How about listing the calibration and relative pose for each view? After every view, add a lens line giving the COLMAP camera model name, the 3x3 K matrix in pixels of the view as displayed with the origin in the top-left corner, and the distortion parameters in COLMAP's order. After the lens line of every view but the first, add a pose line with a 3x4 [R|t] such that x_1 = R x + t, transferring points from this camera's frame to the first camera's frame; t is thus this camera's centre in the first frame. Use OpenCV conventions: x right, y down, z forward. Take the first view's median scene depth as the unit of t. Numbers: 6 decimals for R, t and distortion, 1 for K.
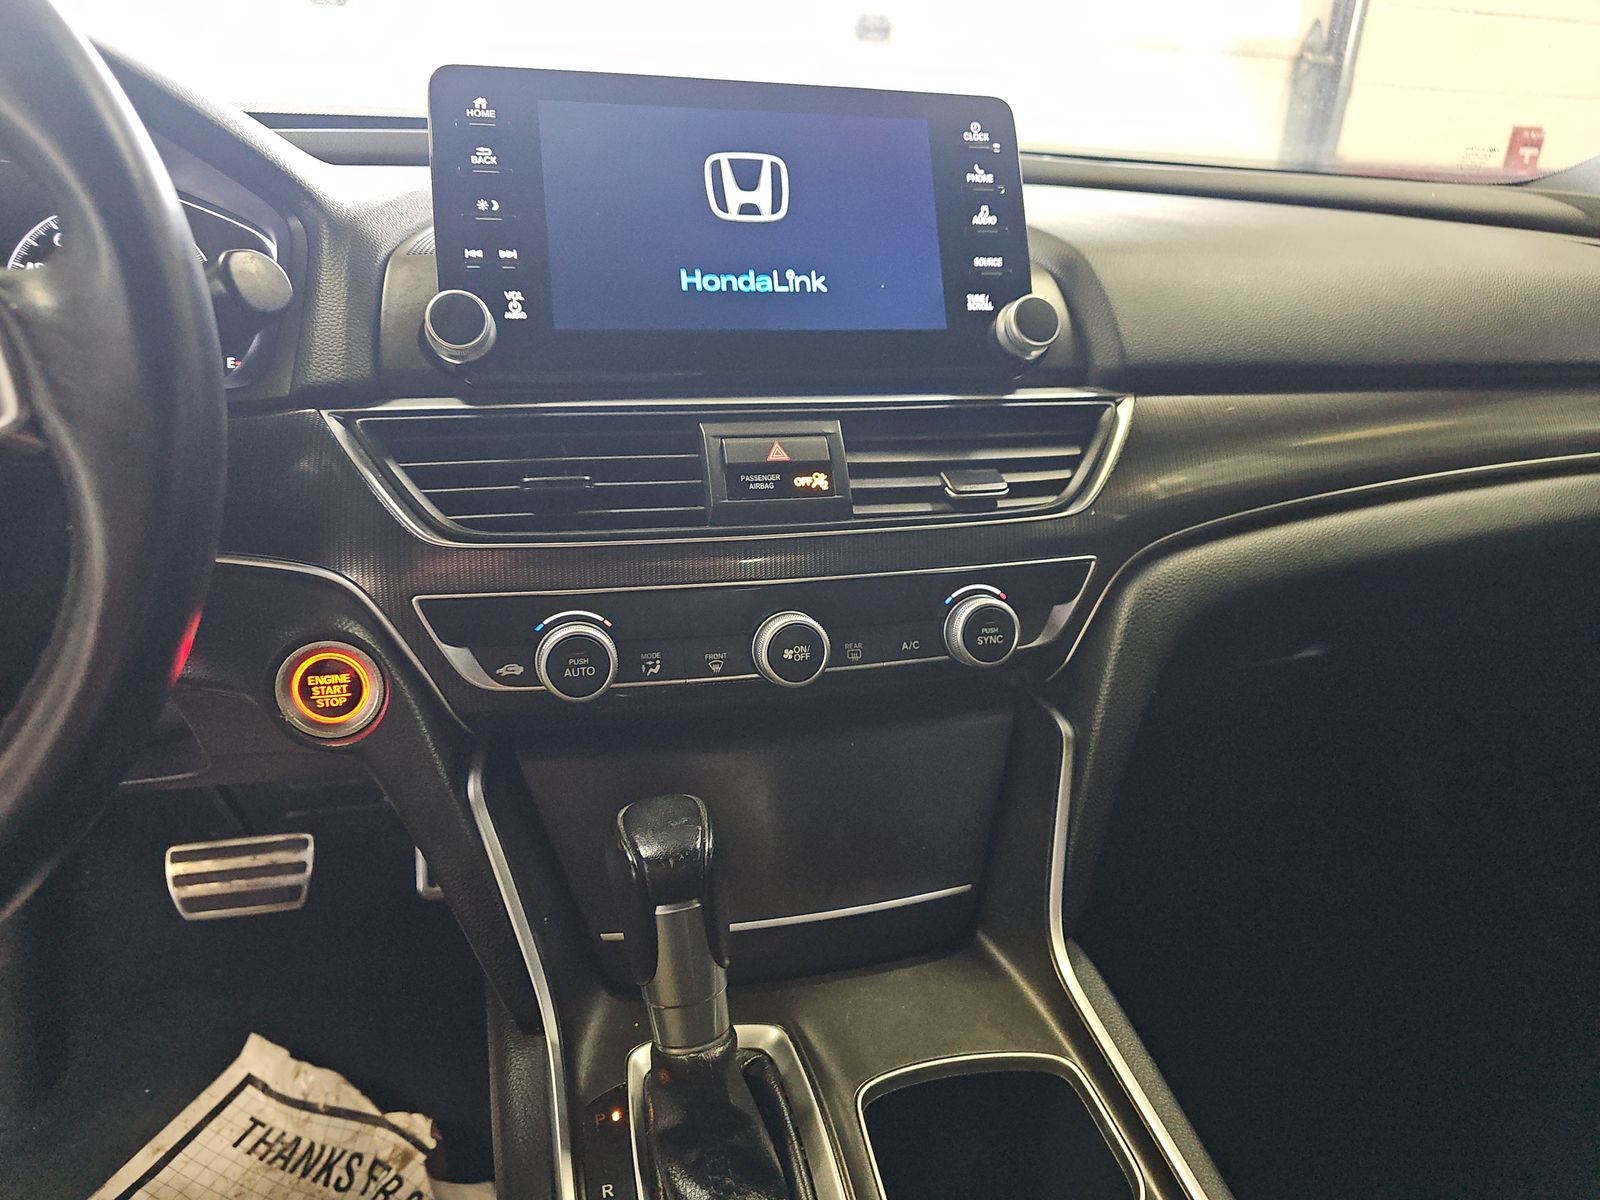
lens RADIAL K [[1080.3, 0, 800.0], [0, 1080.3, 600.0], [0, 0, 1]] dist [0.047630, -0.065979]
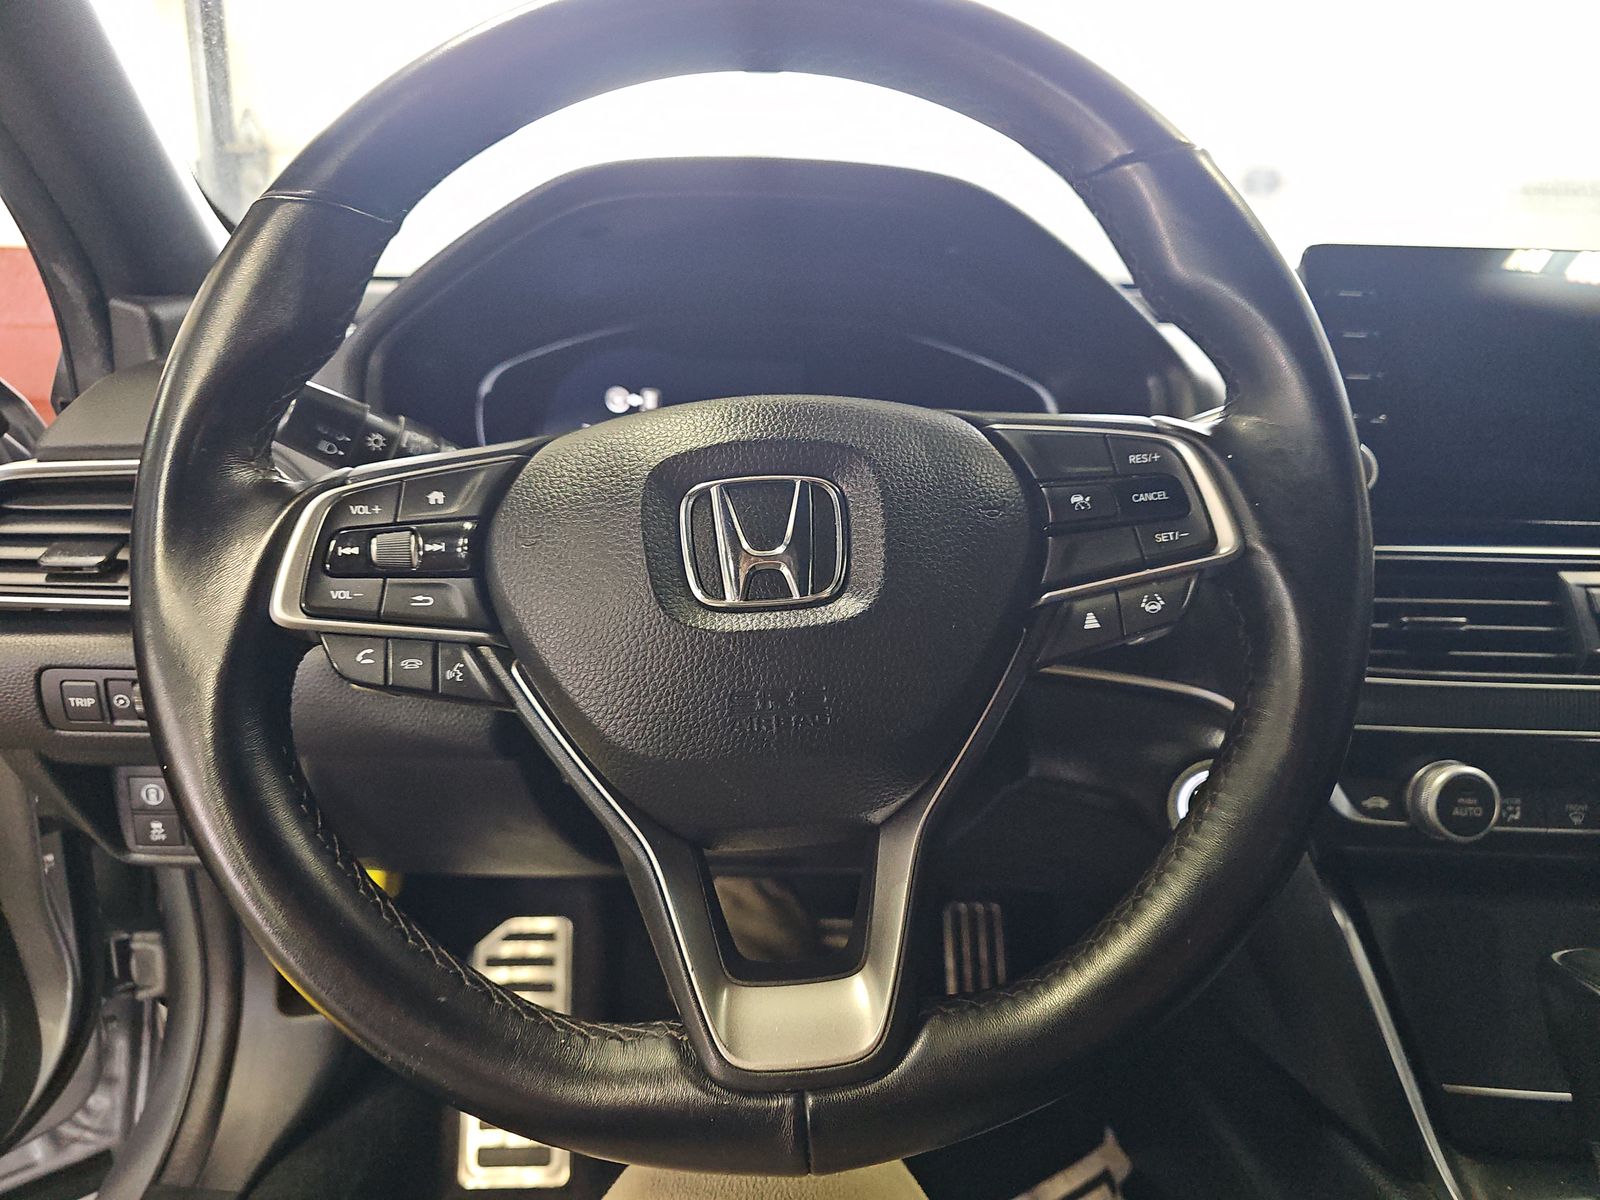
lens RADIAL K [[1080.3, 0, 800.0], [0, 1080.3, 600.0], [0, 0, 1]] dist [0.047630, -0.065979]
pose [[0.966263, 0.045834, -0.253446, -0.521835], [-0.077138, 0.990368, -0.114986, 0.033866], [0.245734, 0.130657, 0.960491, -0.140168]]
